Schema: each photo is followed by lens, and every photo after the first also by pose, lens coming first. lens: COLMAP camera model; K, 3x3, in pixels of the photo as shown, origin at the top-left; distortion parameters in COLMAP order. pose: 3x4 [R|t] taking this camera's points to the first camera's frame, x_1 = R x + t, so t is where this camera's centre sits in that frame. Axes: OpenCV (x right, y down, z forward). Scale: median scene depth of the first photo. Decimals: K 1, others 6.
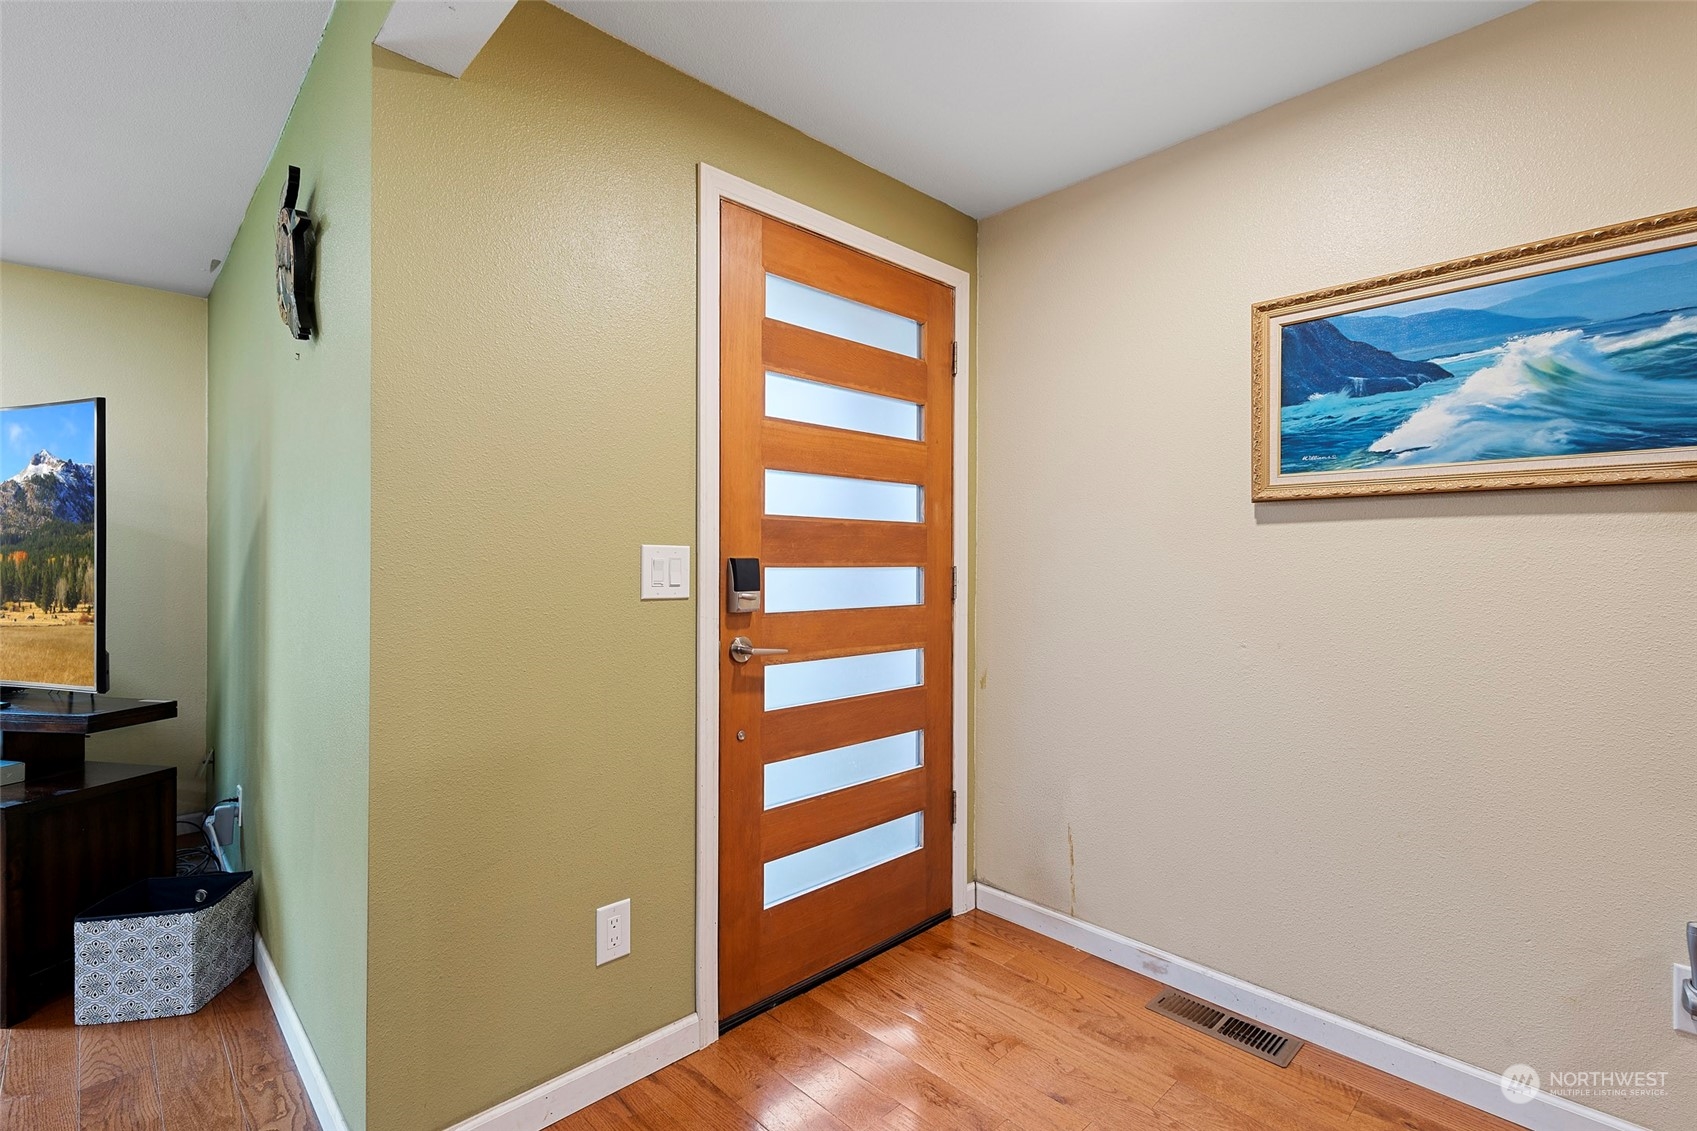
lens RADIAL K [[790.8, 0, 850.9], [0, 790.8, 561.7], [0, 0, 1]] dist [0.013029, -0.003349]
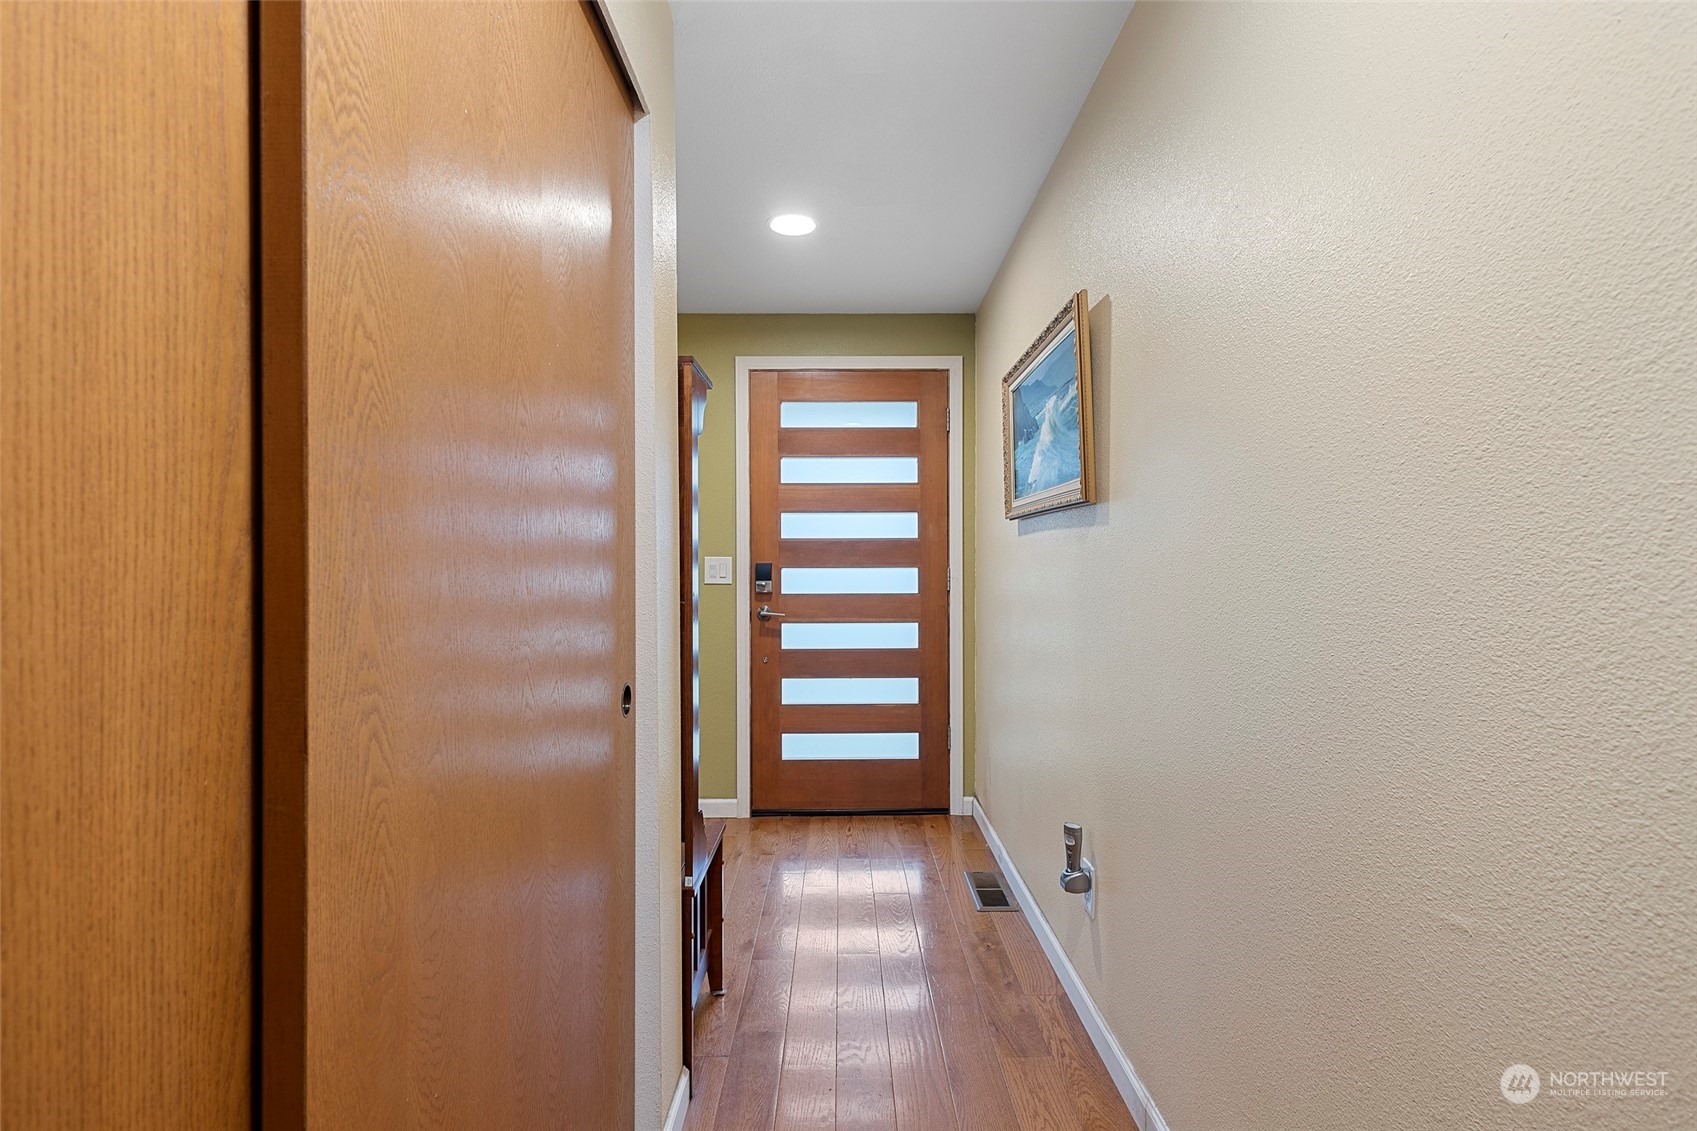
lens RADIAL K [[790.8, 0, 854.7], [0, 790.8, 572.3], [0, 0, 1]] dist [0.013029, -0.003349]
pose [[0.726550, 0.002123, -0.687110, 1.238638], [0.004310, 0.999961, 0.007647, 0.003695], [0.687100, -0.008518, 0.726513, -0.181364]]
